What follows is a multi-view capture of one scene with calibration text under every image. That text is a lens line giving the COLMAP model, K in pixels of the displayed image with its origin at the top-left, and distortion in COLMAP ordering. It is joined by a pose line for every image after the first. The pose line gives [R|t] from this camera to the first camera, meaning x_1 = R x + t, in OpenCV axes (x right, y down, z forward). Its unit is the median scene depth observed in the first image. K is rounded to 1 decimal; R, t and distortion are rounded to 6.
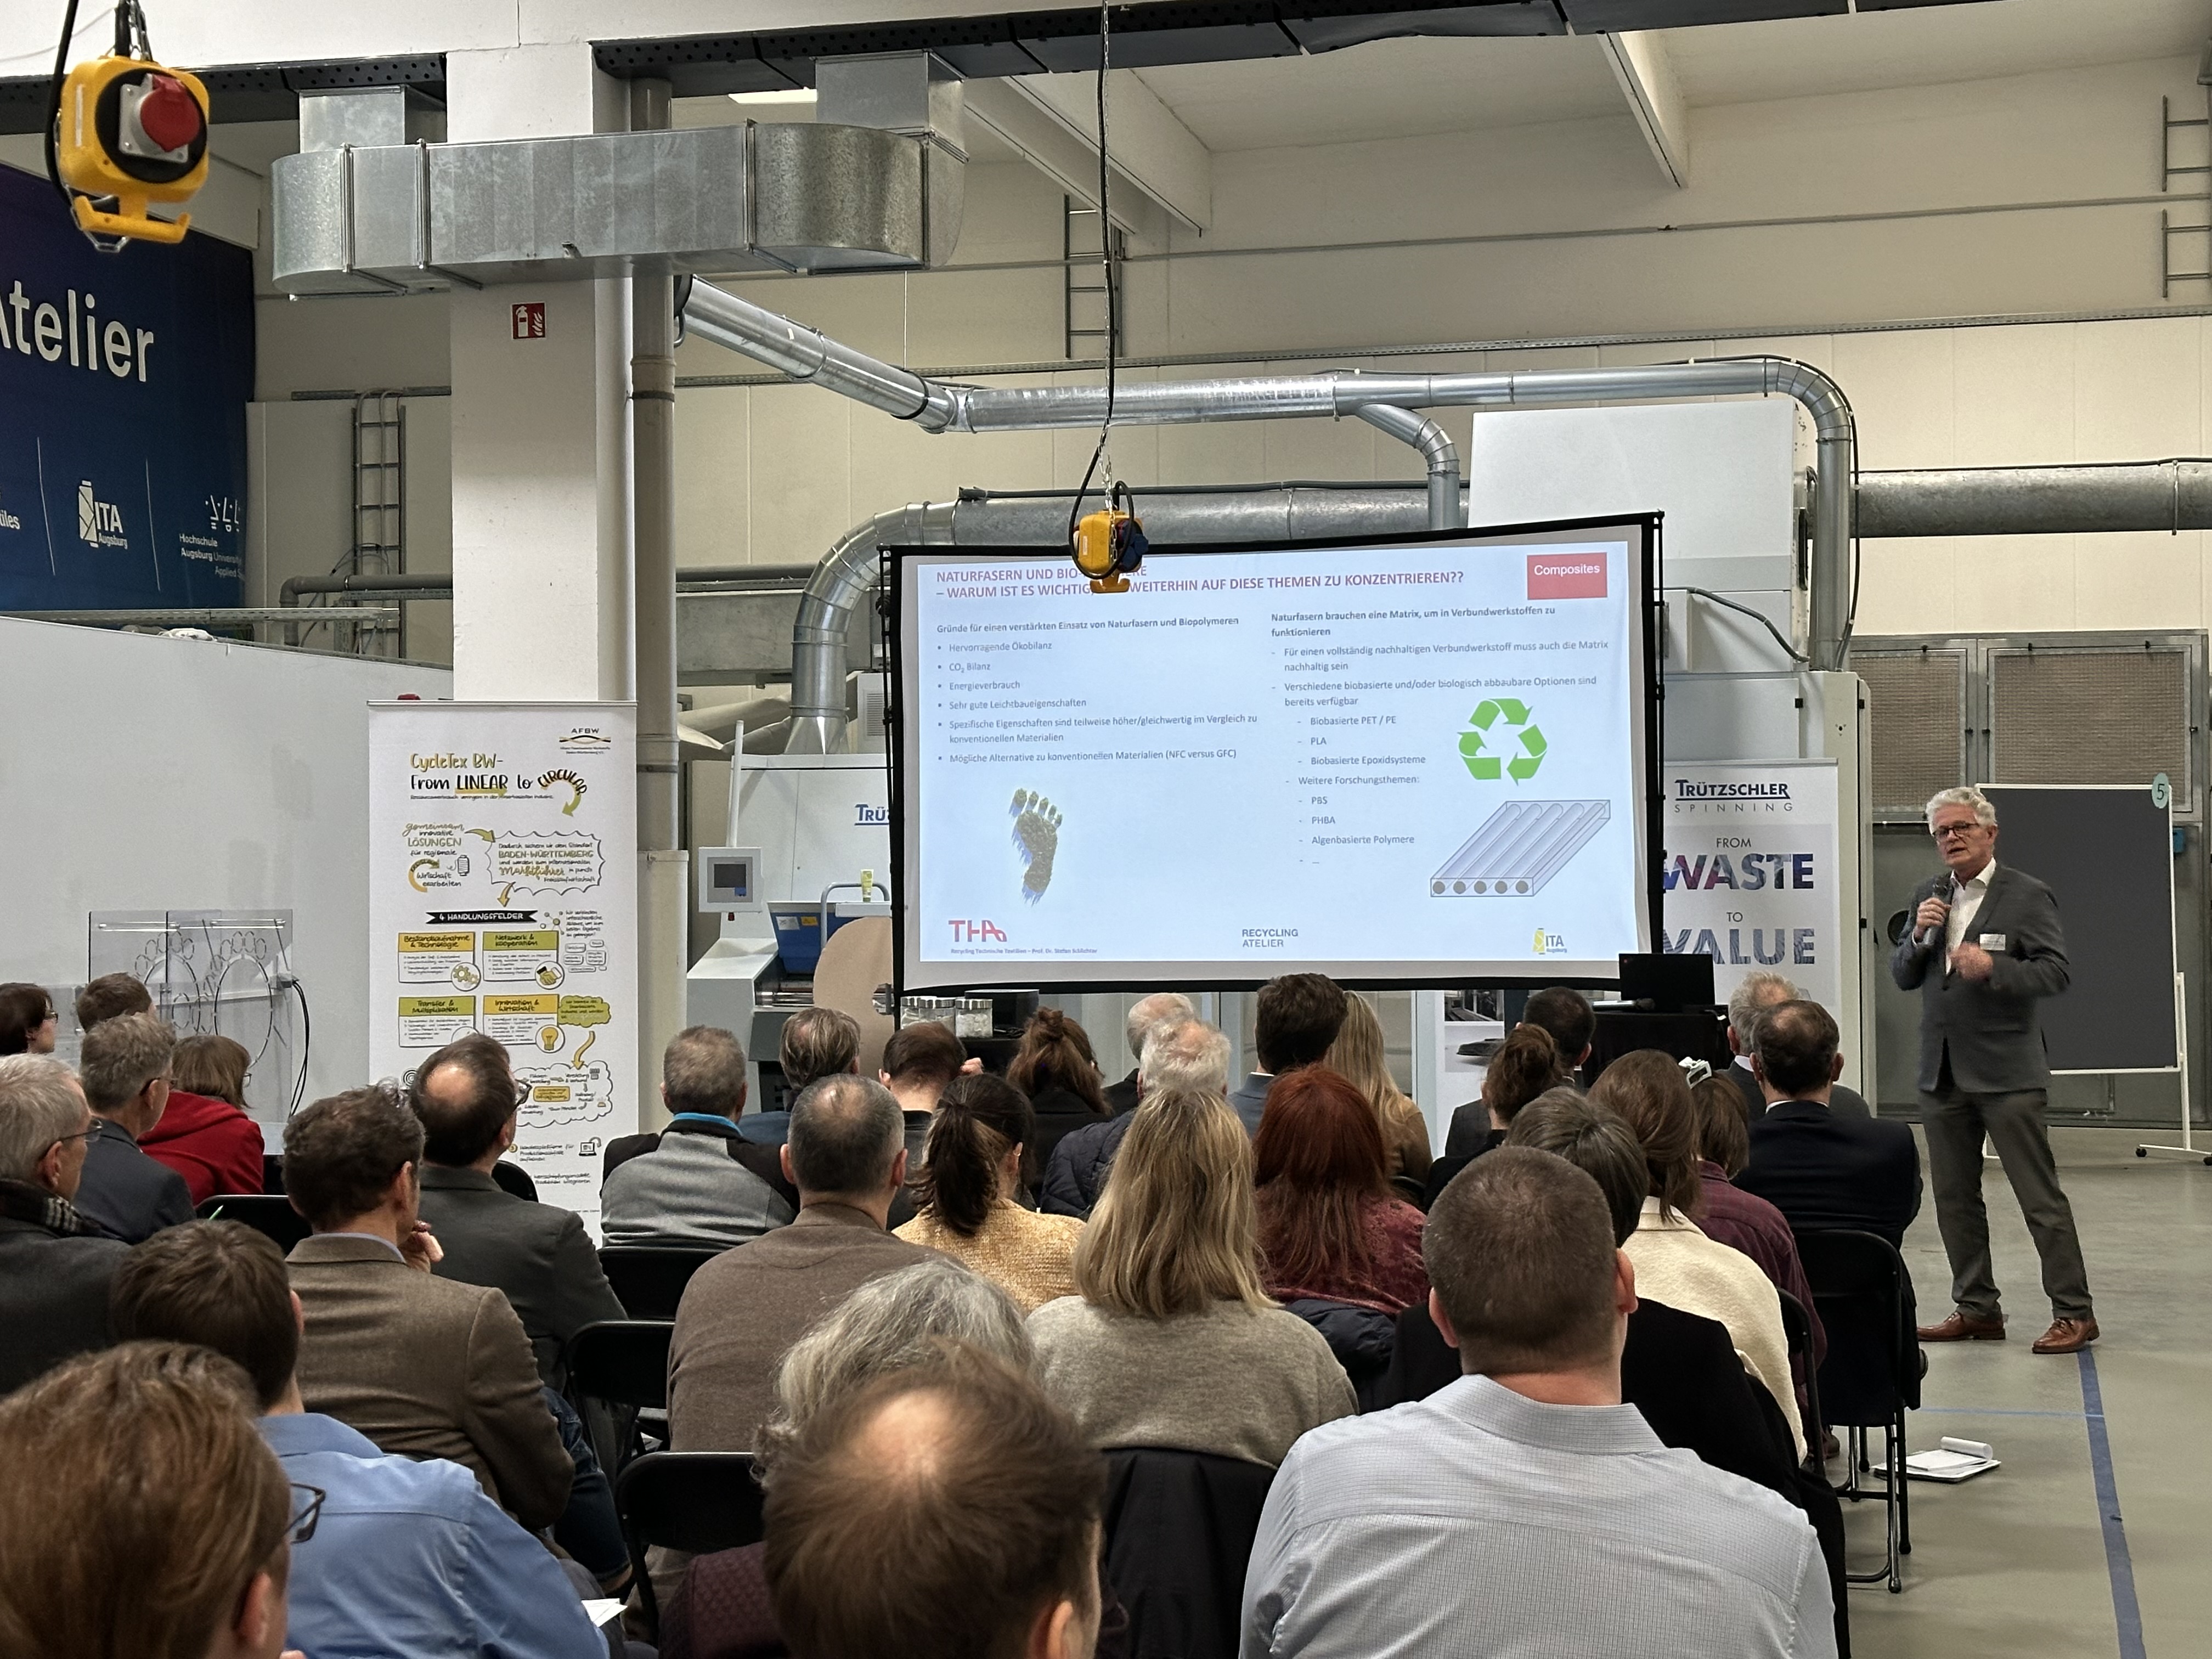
lens RADIAL K [[3374.3, 0, 1155.2], [0, 3374.3, 809.5], [0, 0, 1]] dist [0.119098, 0.000000]
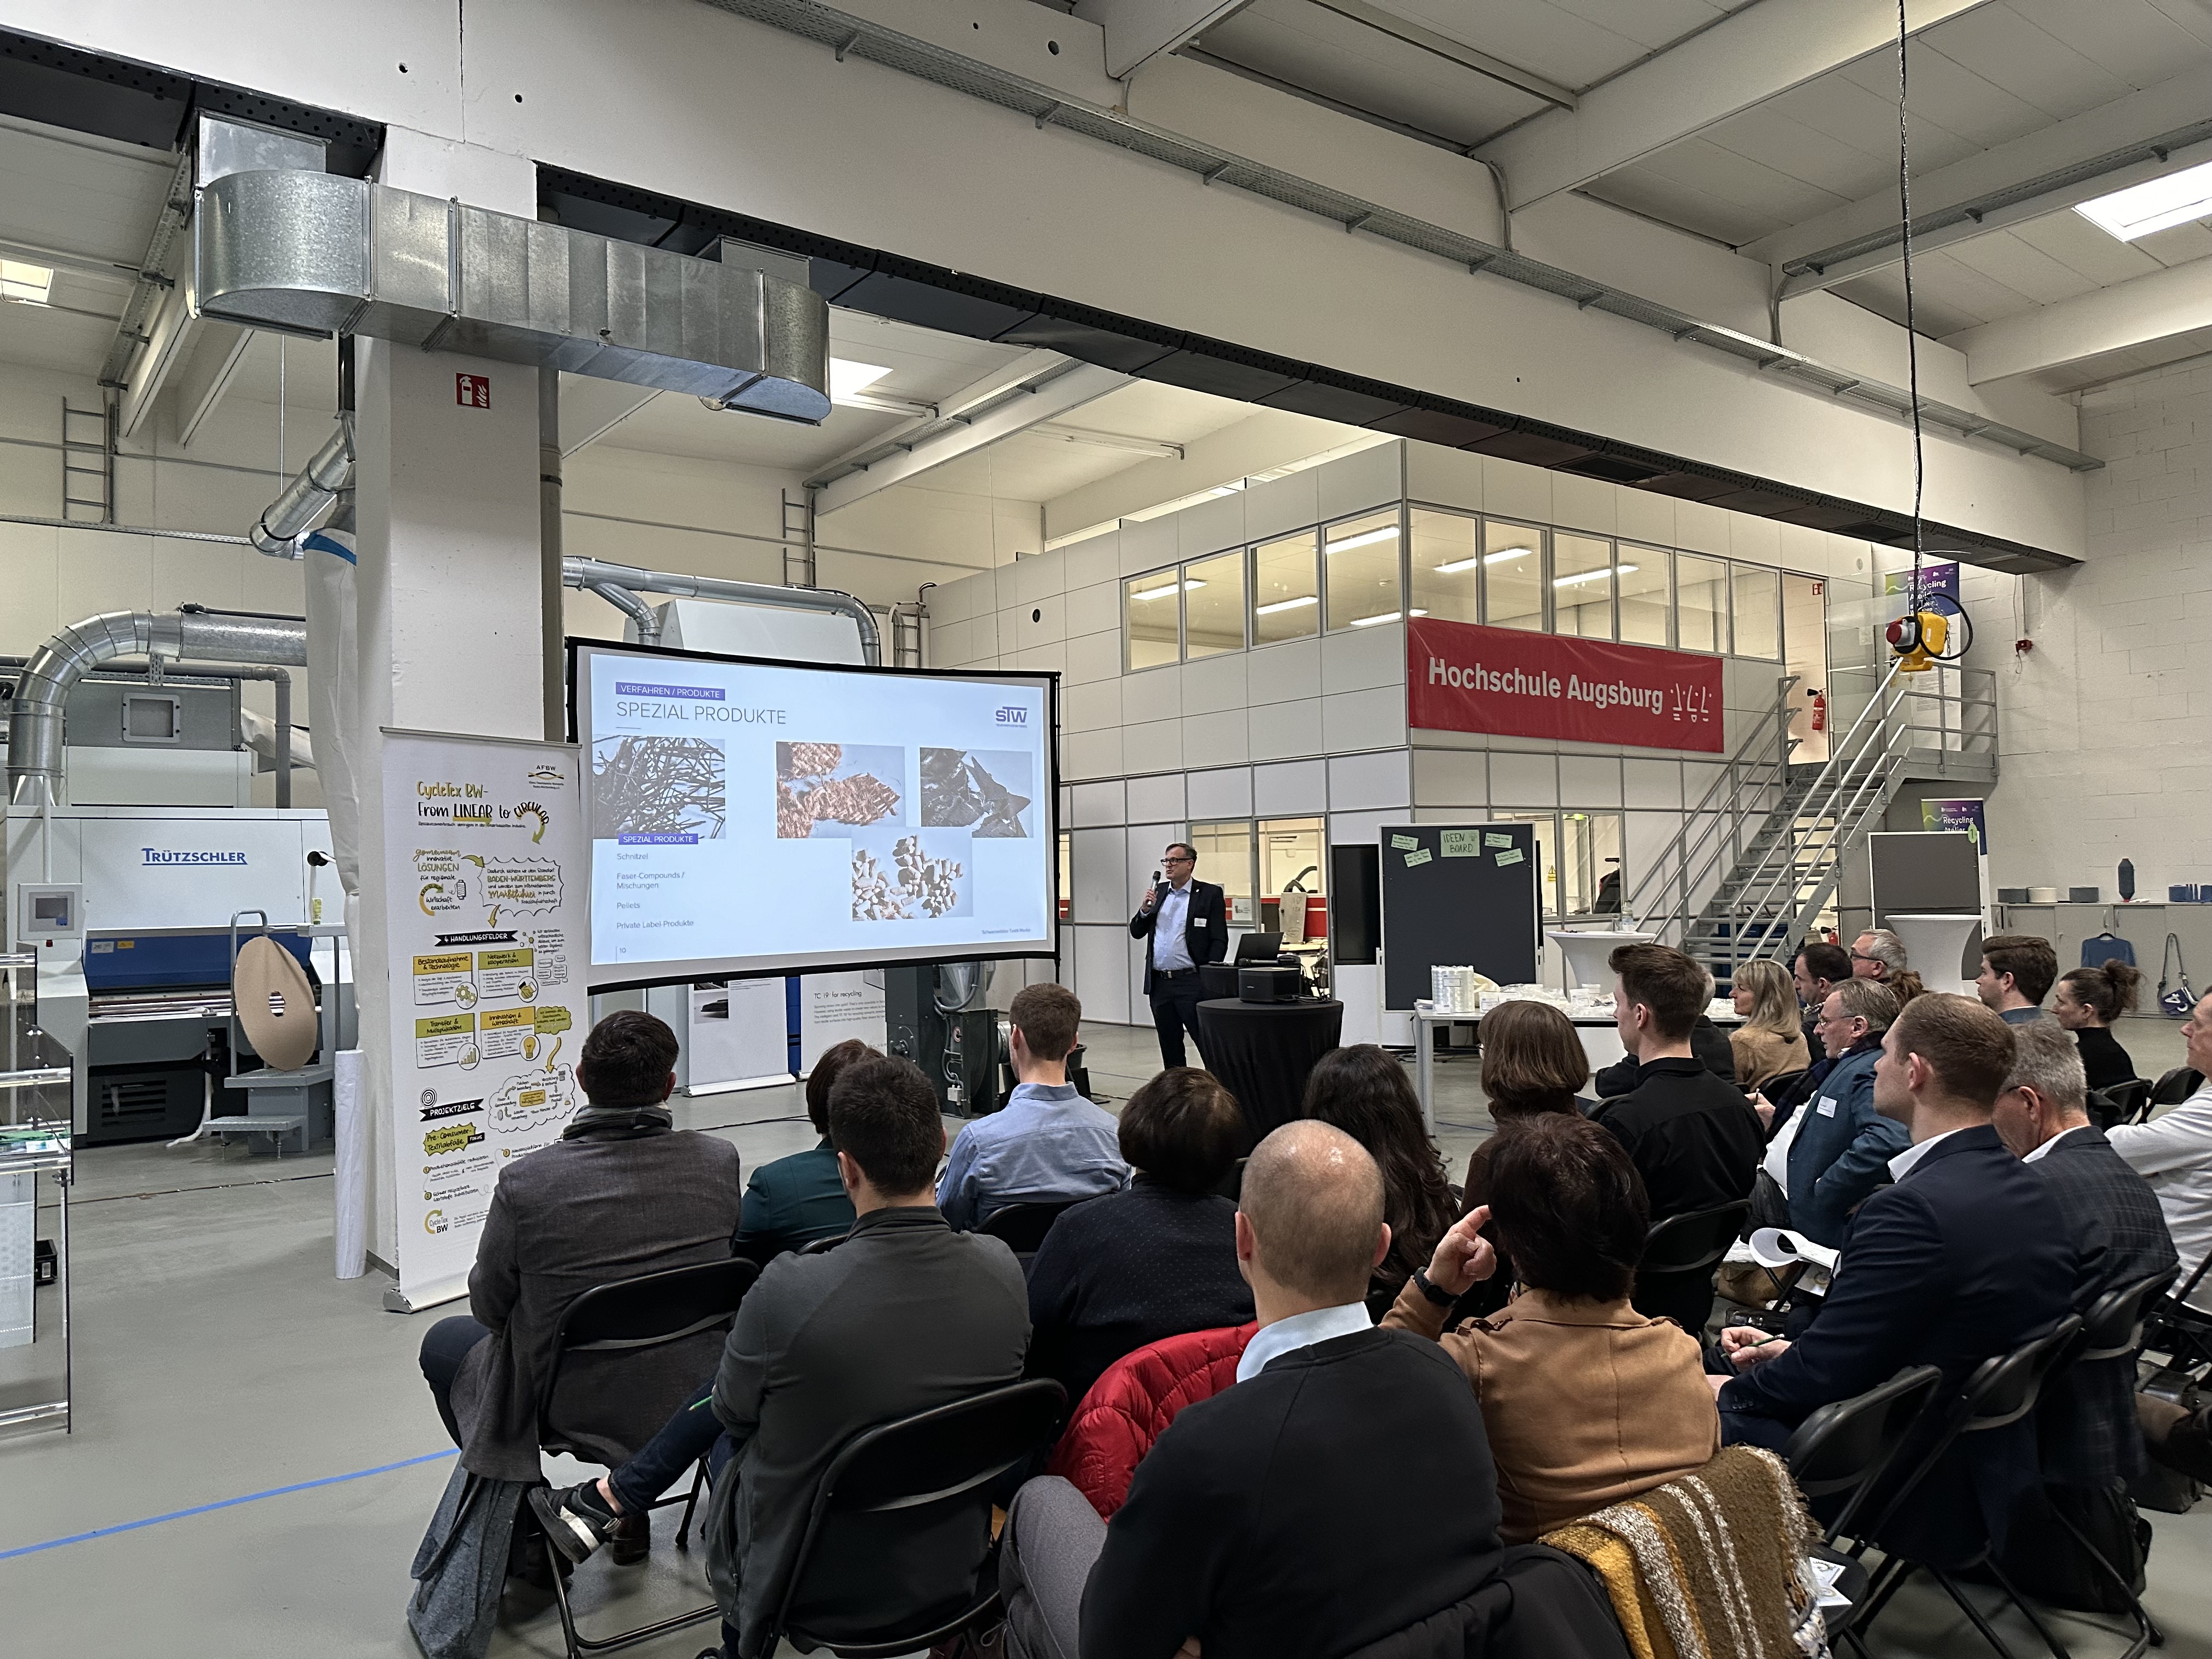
lens RADIAL K [[1551.5, 0, 1106.4], [0, 1551.5, 834.8], [0, 0, 1]] dist [0.063215, -0.074588]
pose [[0.618874, 0.016527, 0.785317, -0.446452], [0.003243, 0.999716, -0.023595, 0.011151], [-0.785484, 0.017149, 0.618644, 0.523781]]
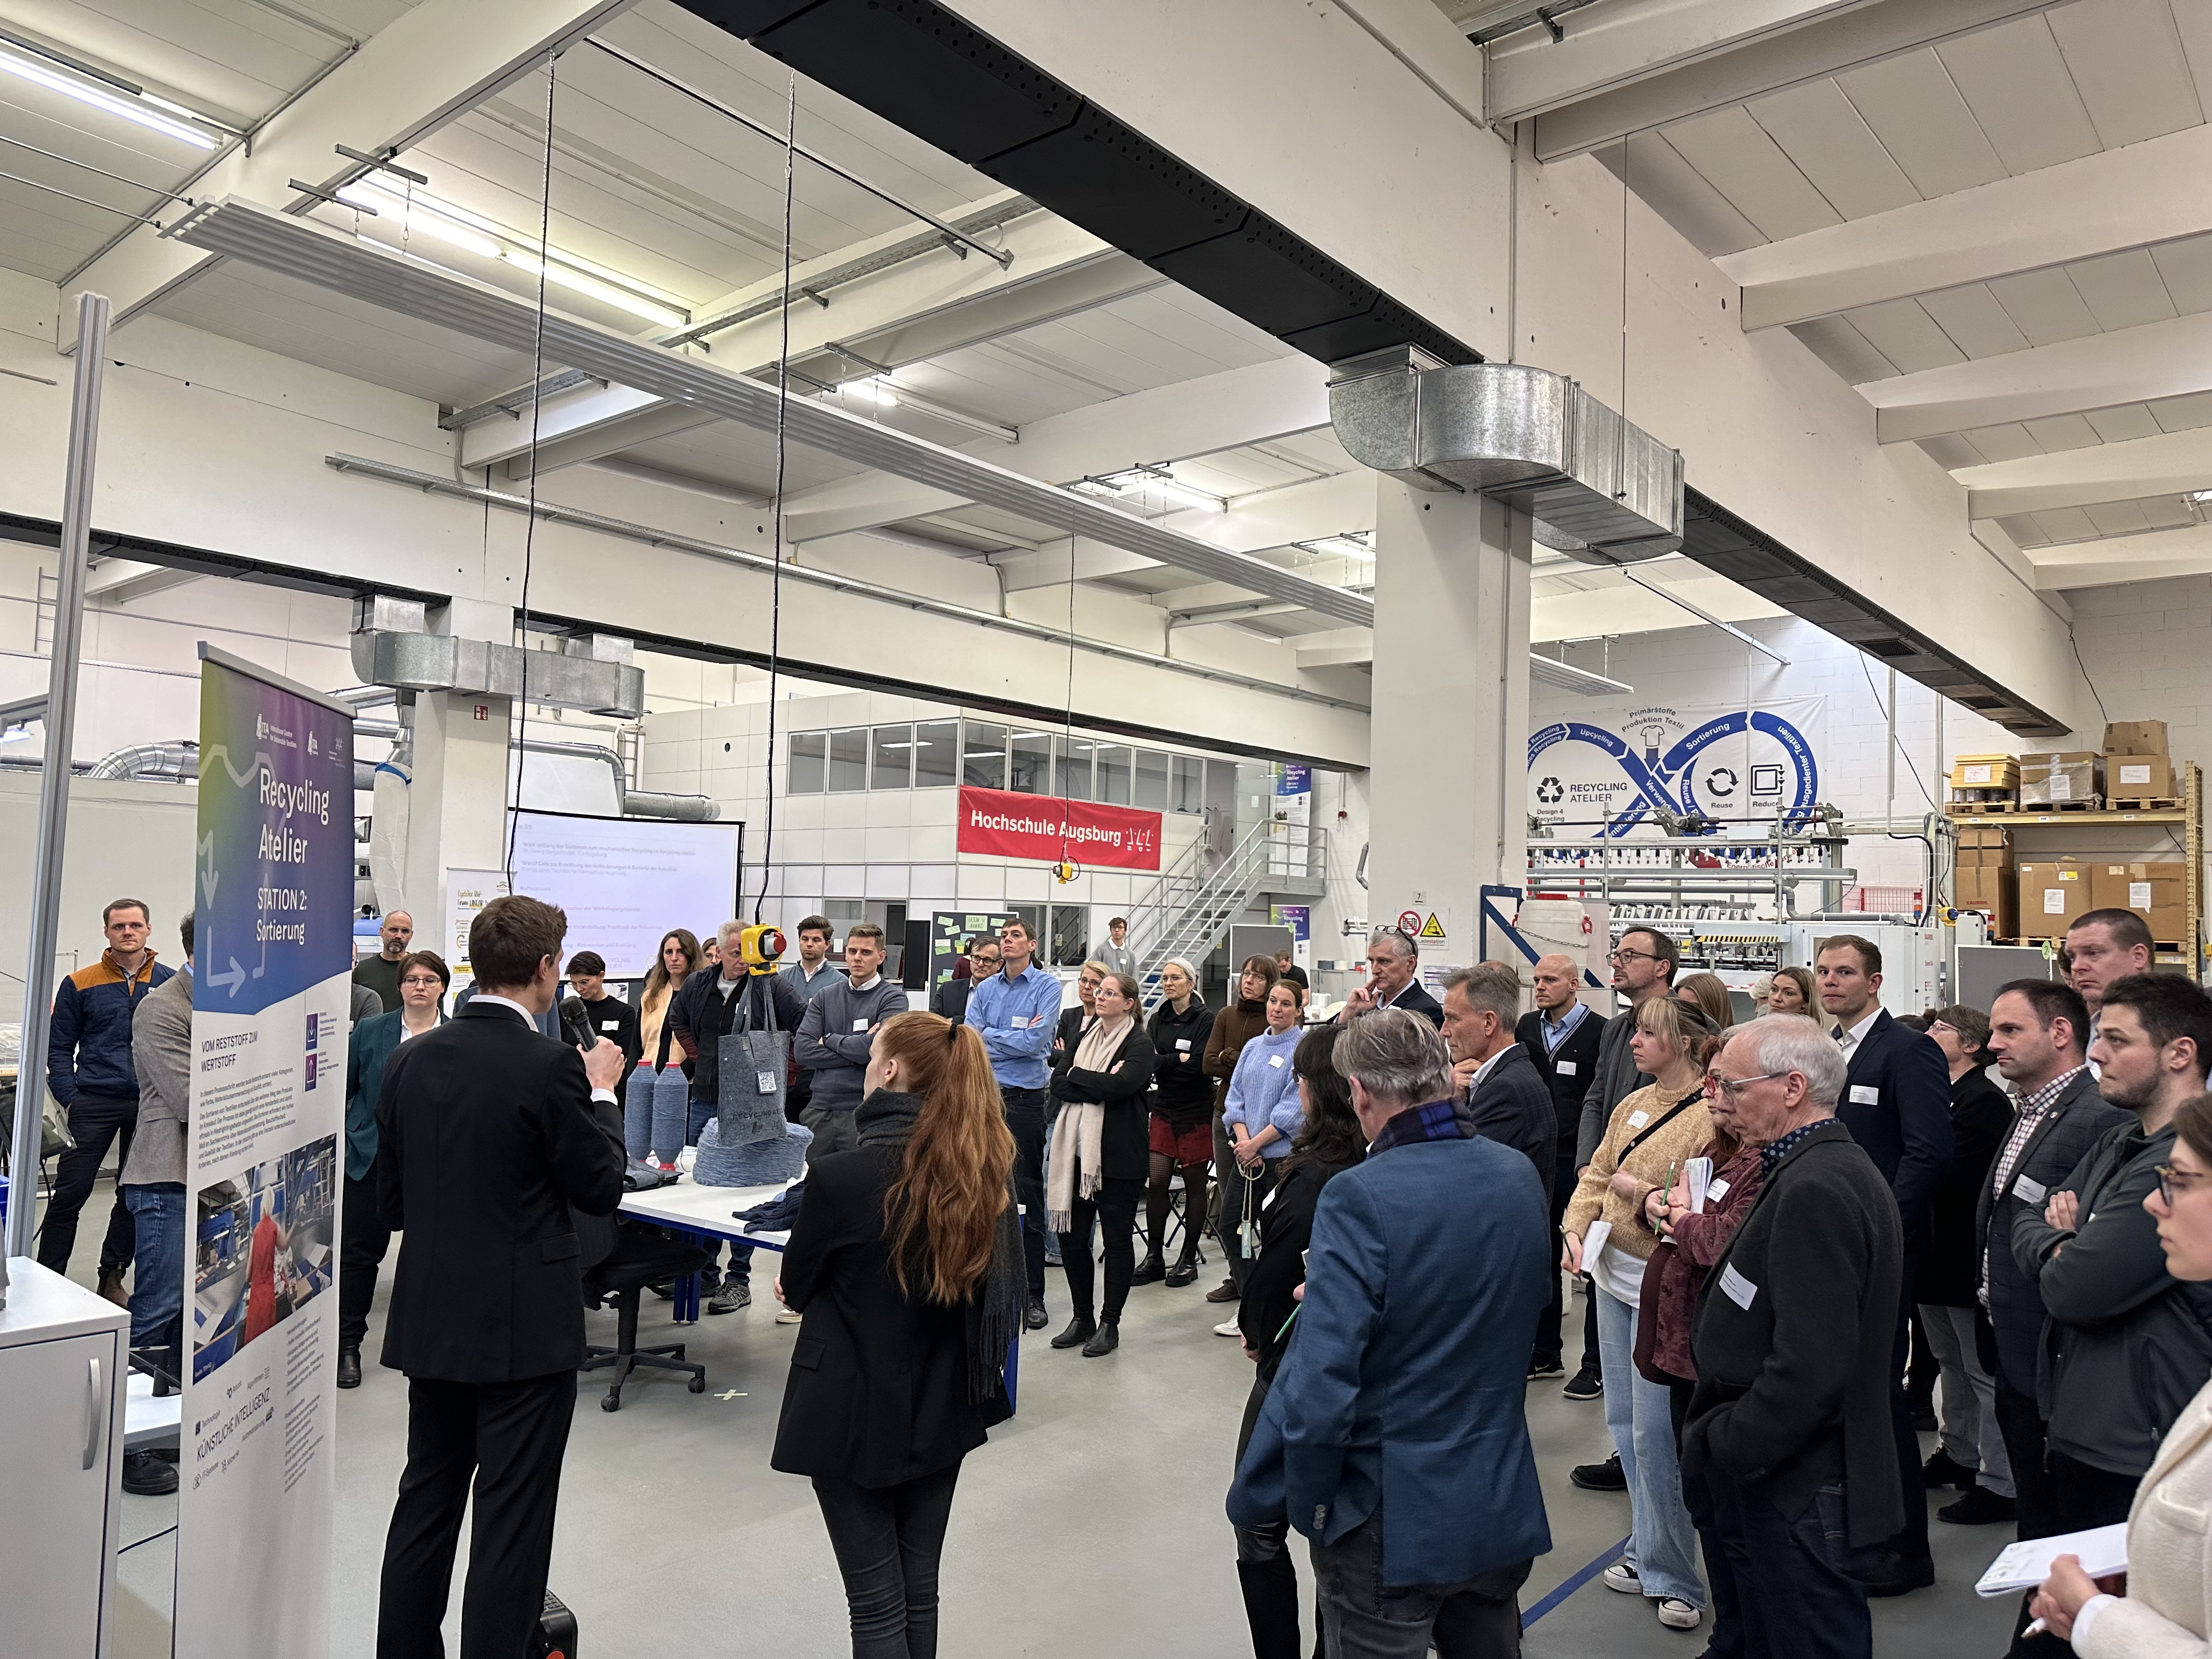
lens RADIAL K [[1551.5, 0, 1139.8], [0, 1551.5, 839.1], [0, 0, 1]] dist [0.063215, -0.074588]
pose [[0.420397, 0.065586, 0.904967, -0.993298], [-0.045279, 0.997658, -0.051270, -0.017158], [-0.906210, -0.019422, 0.422382, 0.089184]]
